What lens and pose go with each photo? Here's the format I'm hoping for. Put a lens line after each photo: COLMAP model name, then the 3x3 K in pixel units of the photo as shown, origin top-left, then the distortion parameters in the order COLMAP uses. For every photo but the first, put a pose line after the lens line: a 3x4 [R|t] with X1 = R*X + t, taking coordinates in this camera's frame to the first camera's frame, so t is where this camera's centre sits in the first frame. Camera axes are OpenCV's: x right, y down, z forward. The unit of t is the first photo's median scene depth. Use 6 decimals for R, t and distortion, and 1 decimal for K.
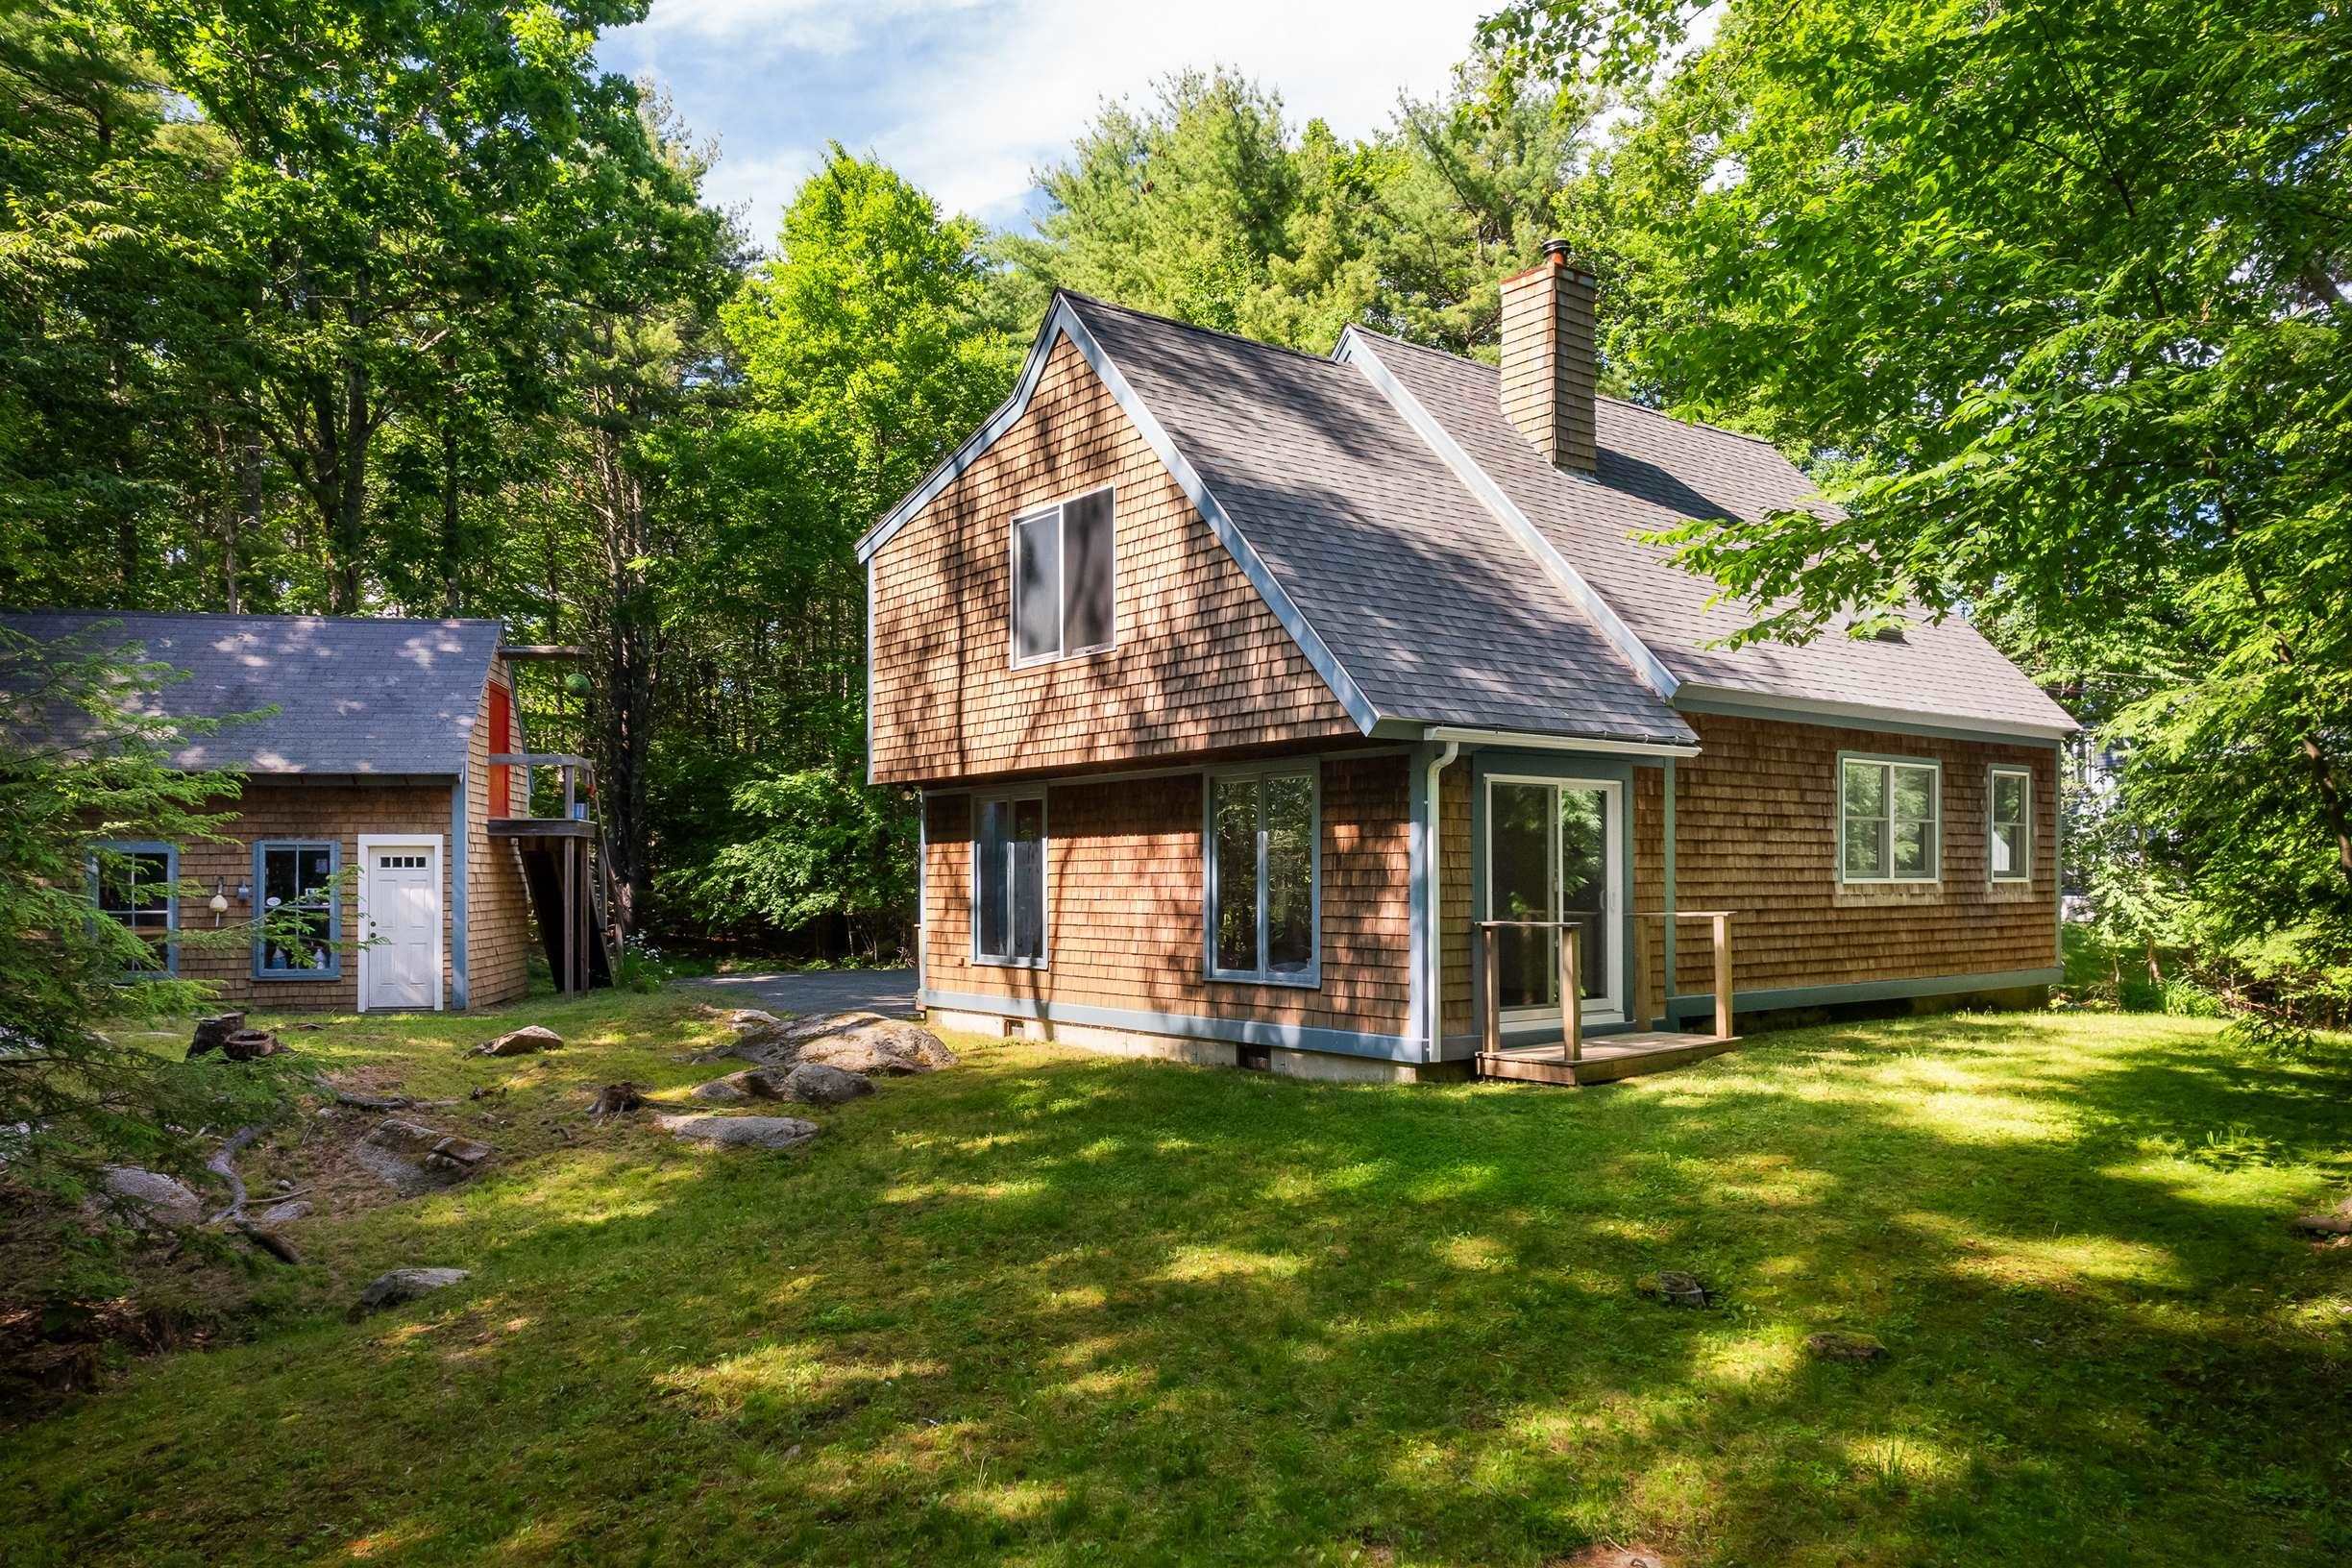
lens RADIAL K [[1648.3, 0, 1171.5], [0, 1648.3, 839.0], [0, 0, 1]] dist [-0.038010, 0.000322]
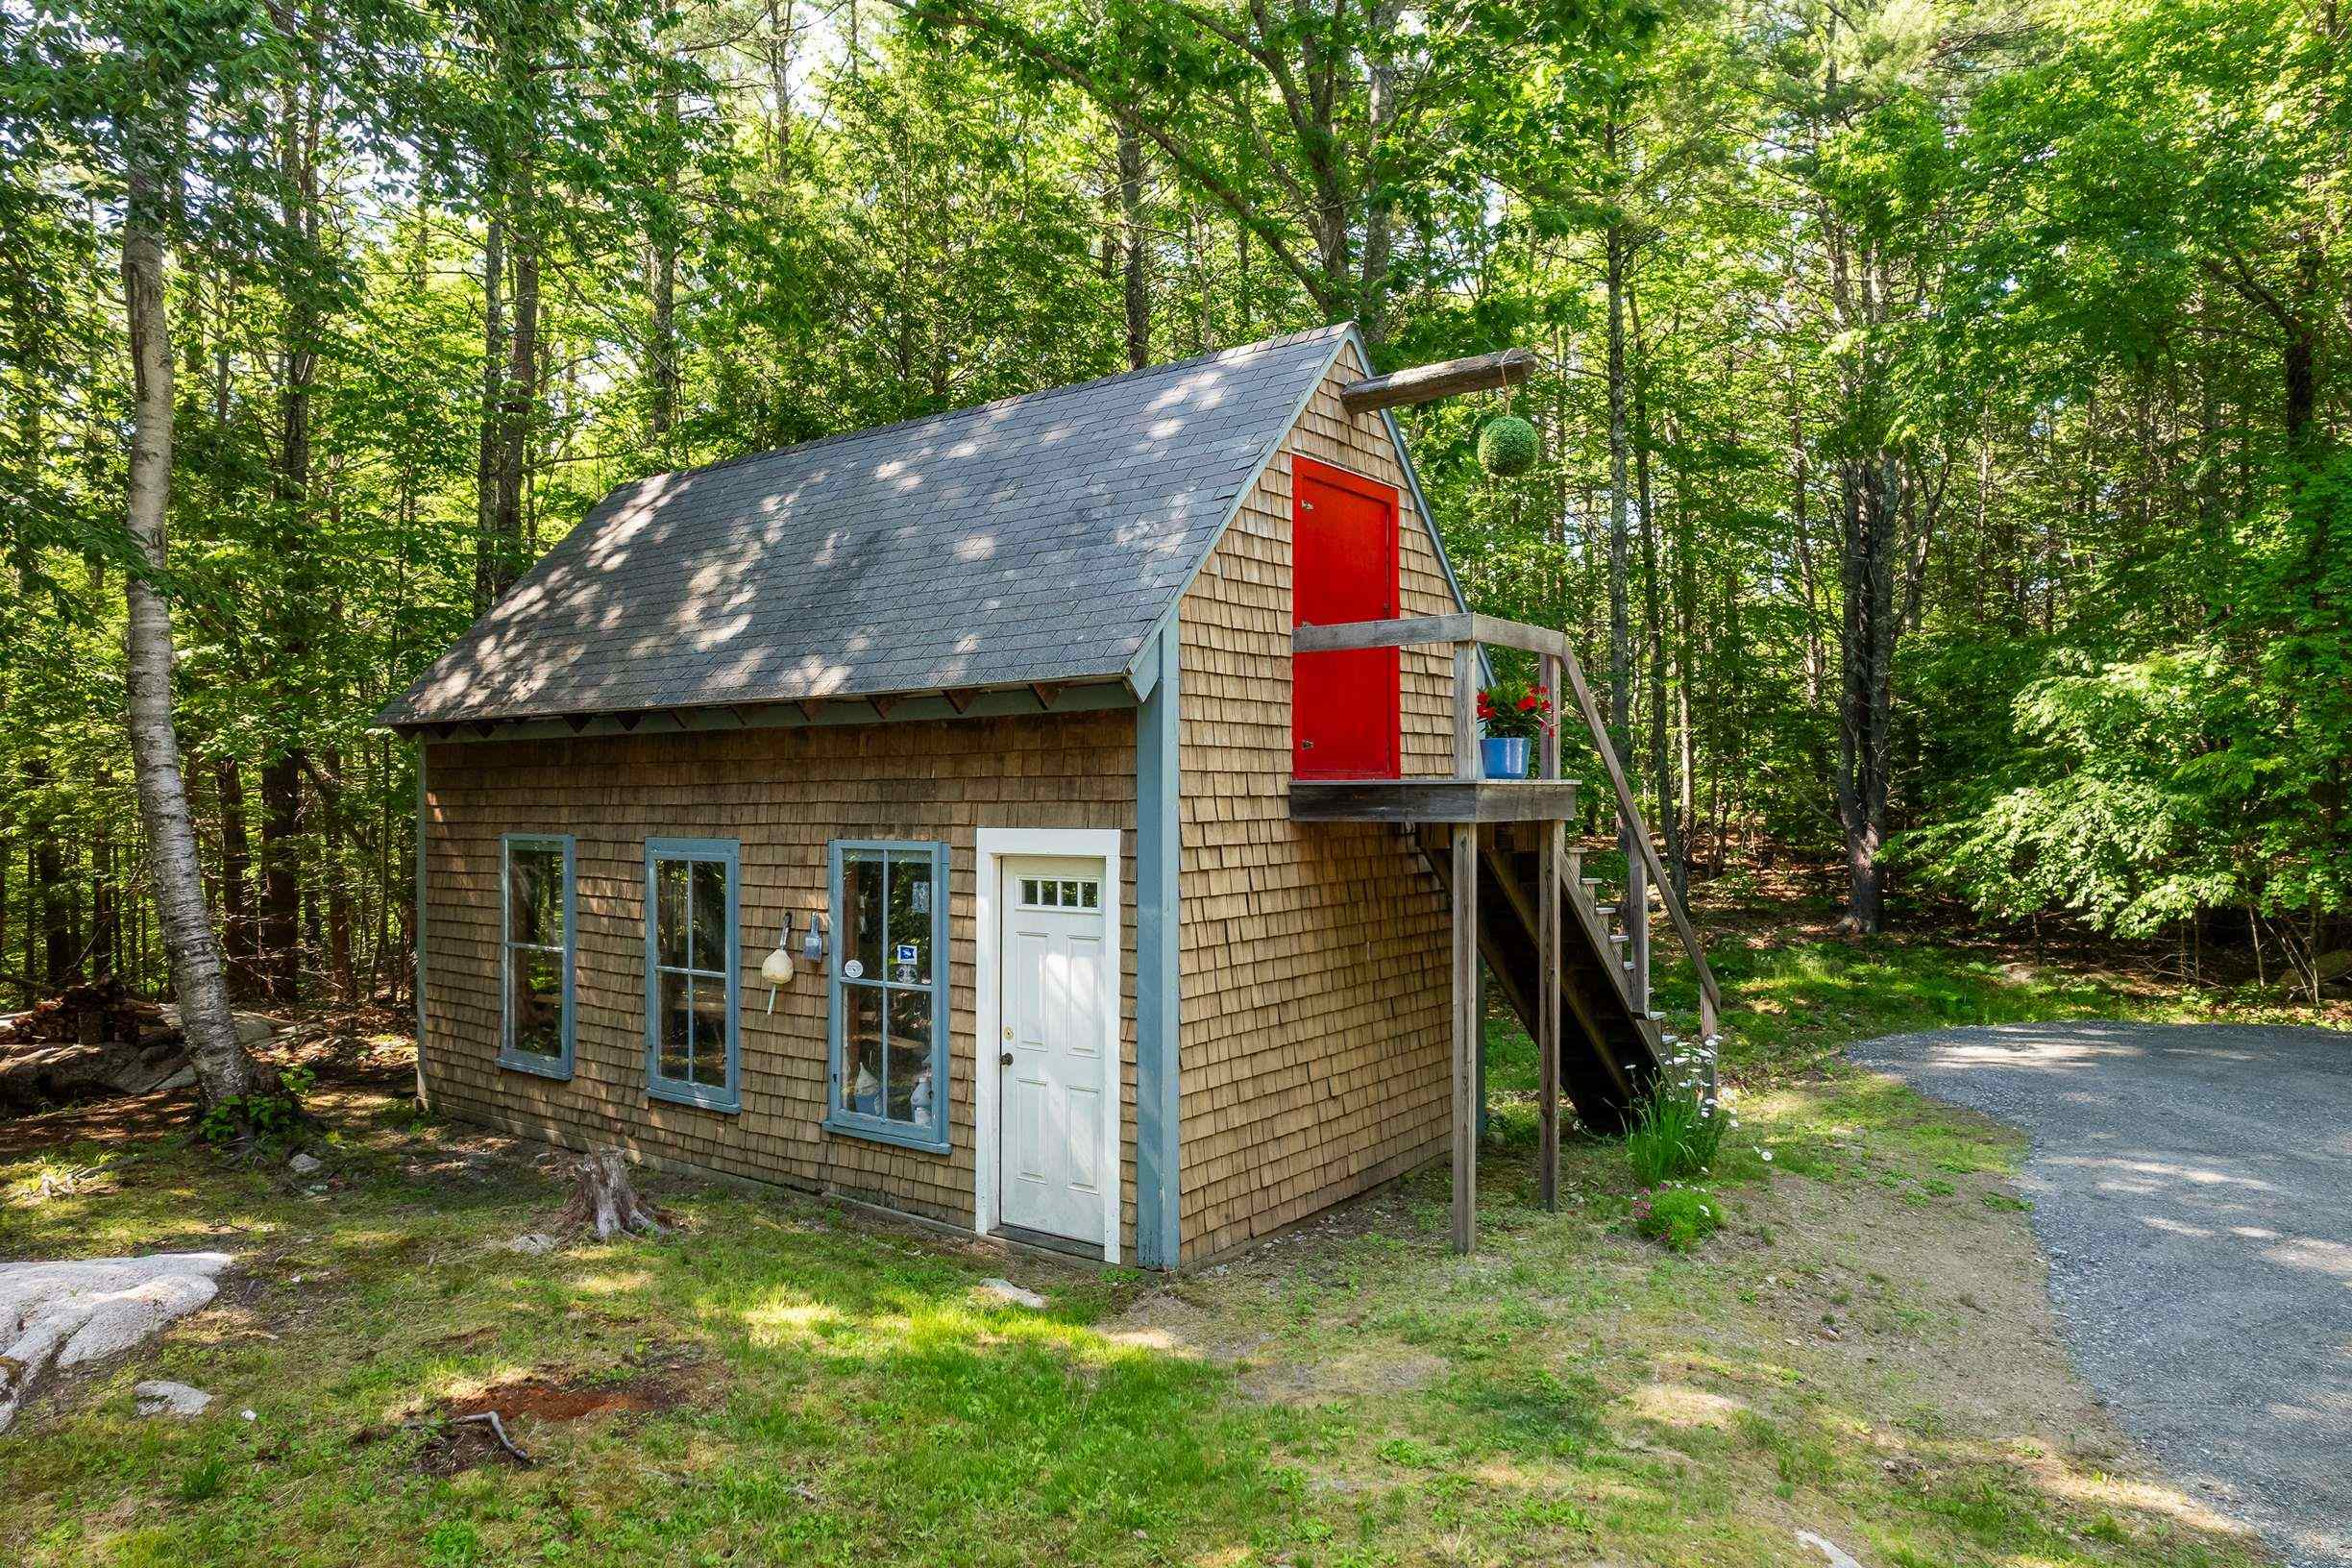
lens RADIAL K [[1572.3, 0, 1181.4], [0, 1572.3, 802.1], [0, 0, 1]] dist [-0.112608, 0.172613]
pose [[0.706777, 0.001311, -0.707435, -0.162976], [0.020998, 0.999519, 0.022830, -0.018388], [0.707124, -0.030990, 0.706410, 0.748342]]
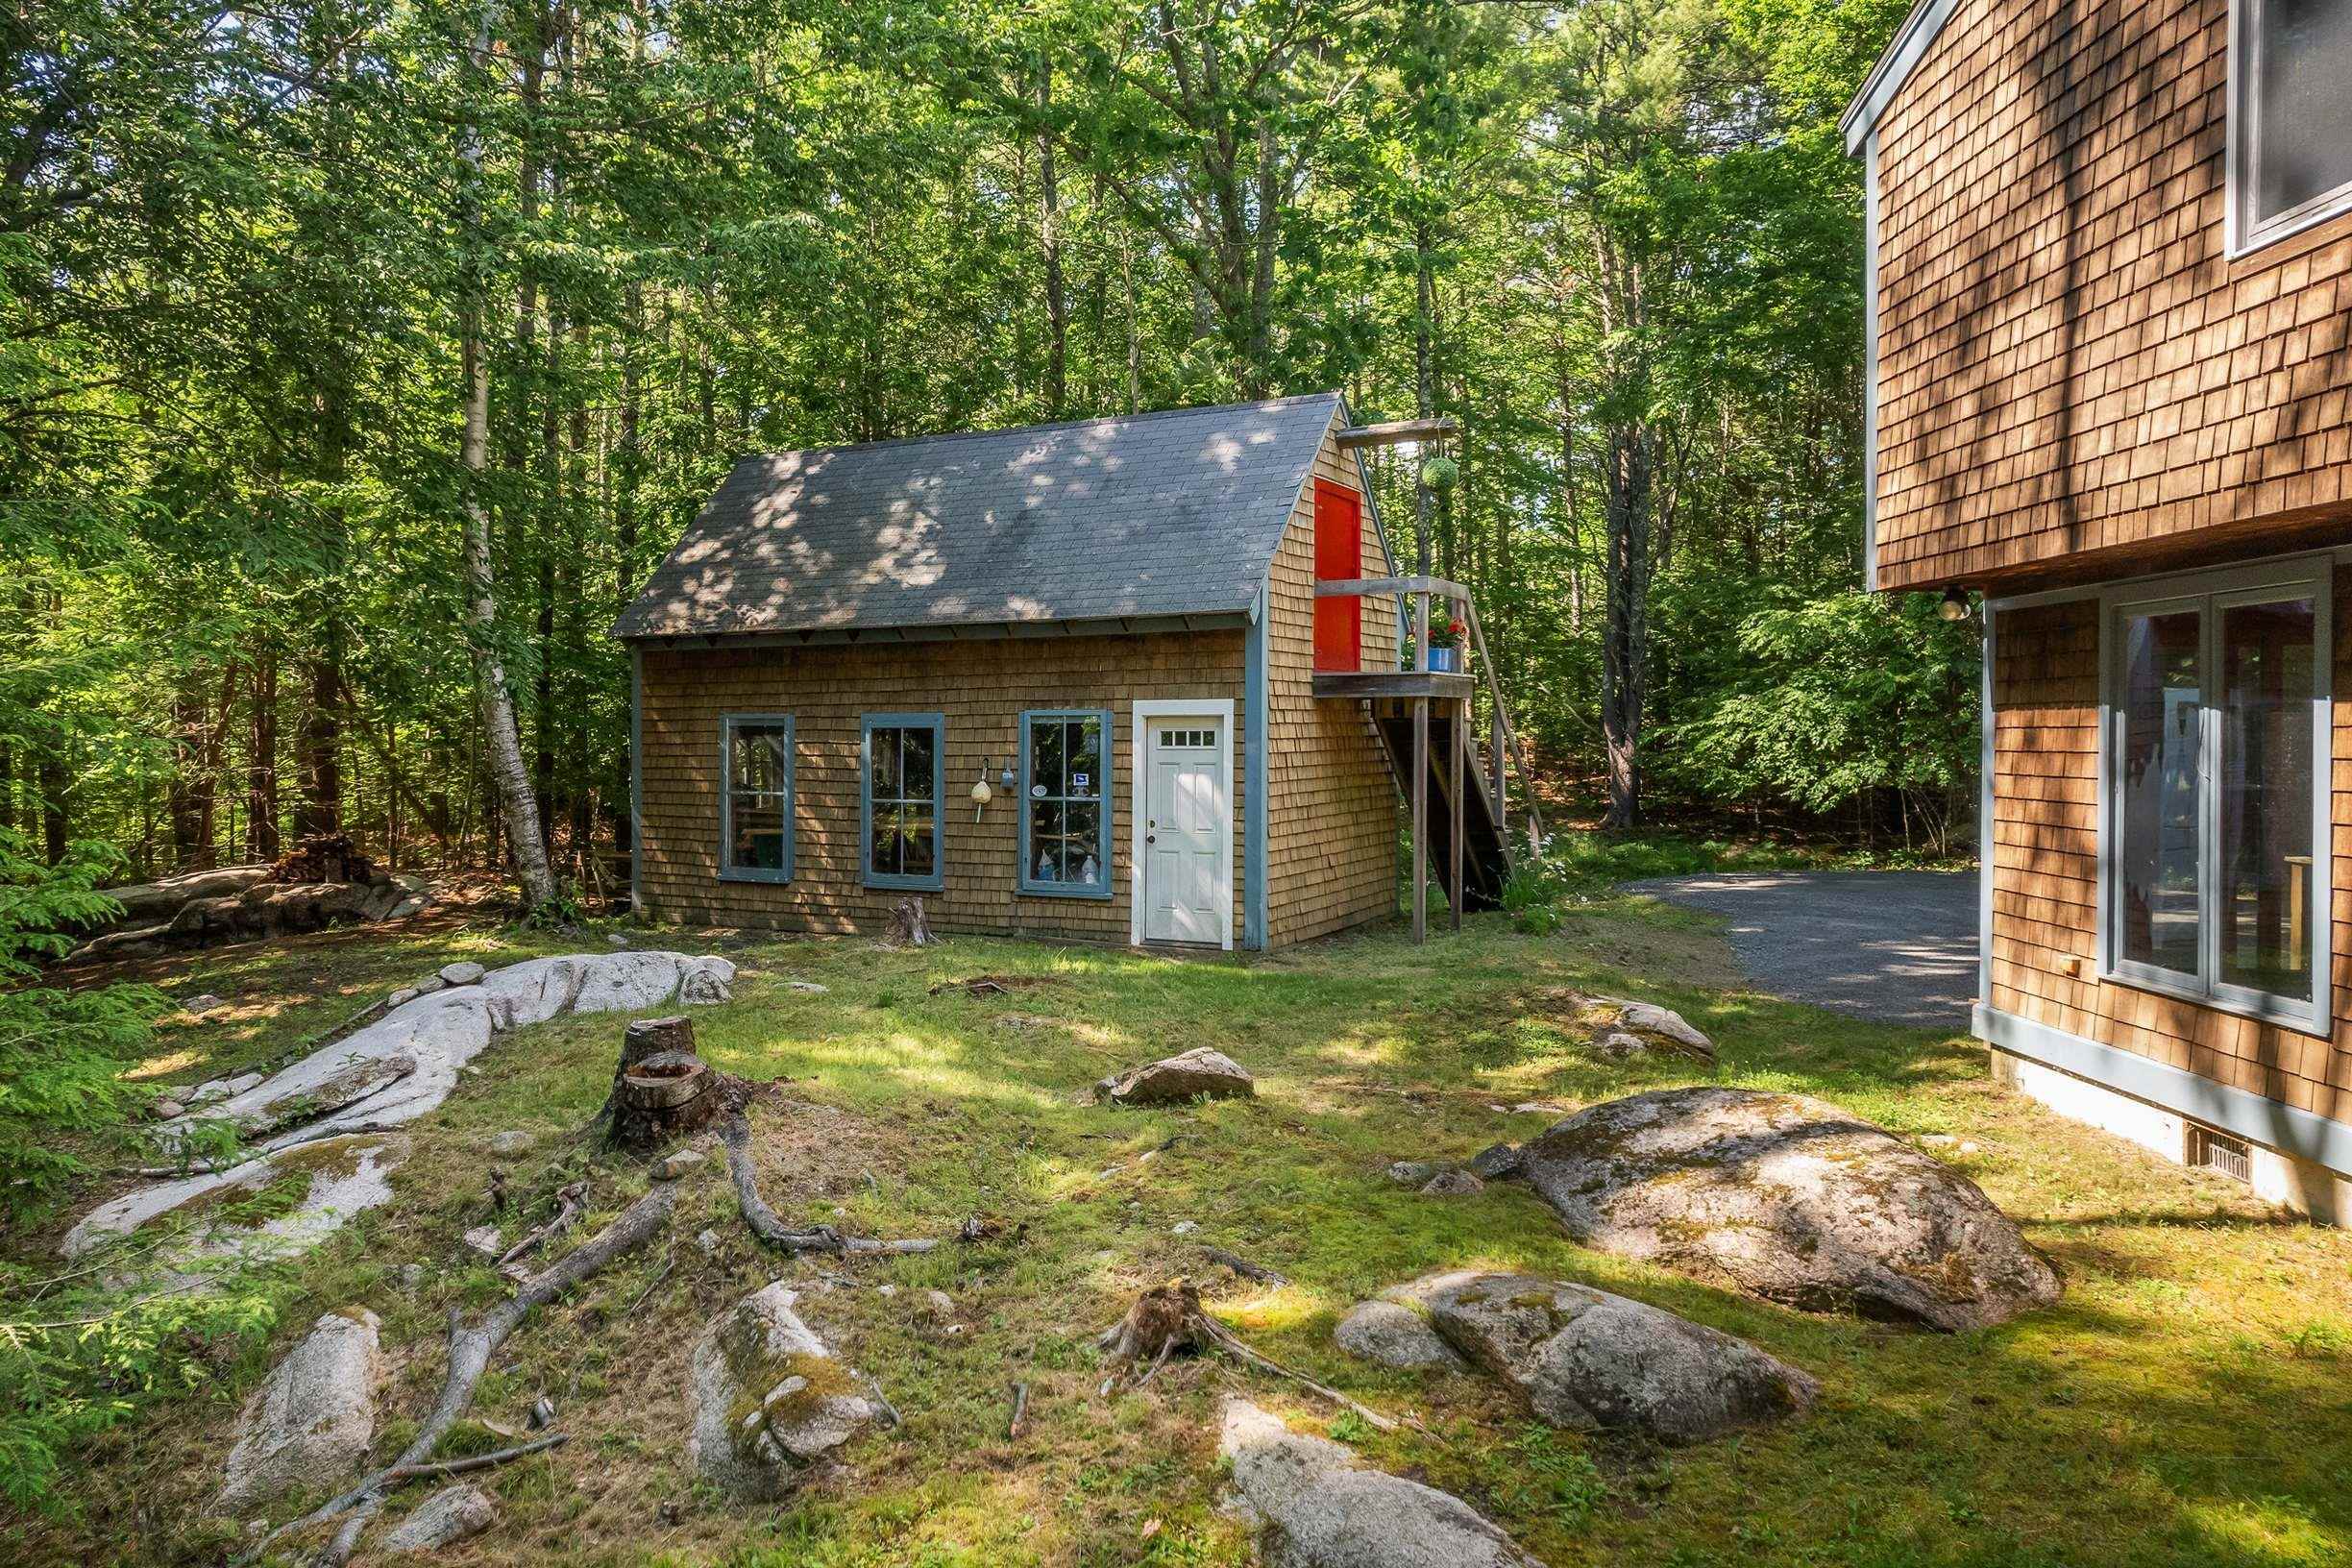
lens RADIAL K [[1622.5, 0, 1176.0], [0, 1622.5, 784.0], [0, 0, 1]] dist [-0.005028, 0.001417]
pose [[0.806023, 0.019276, -0.591570, -0.054187], [0.018107, 0.998199, 0.057197, -0.006735], [0.591607, -0.056813, 0.804222, 0.431173]]
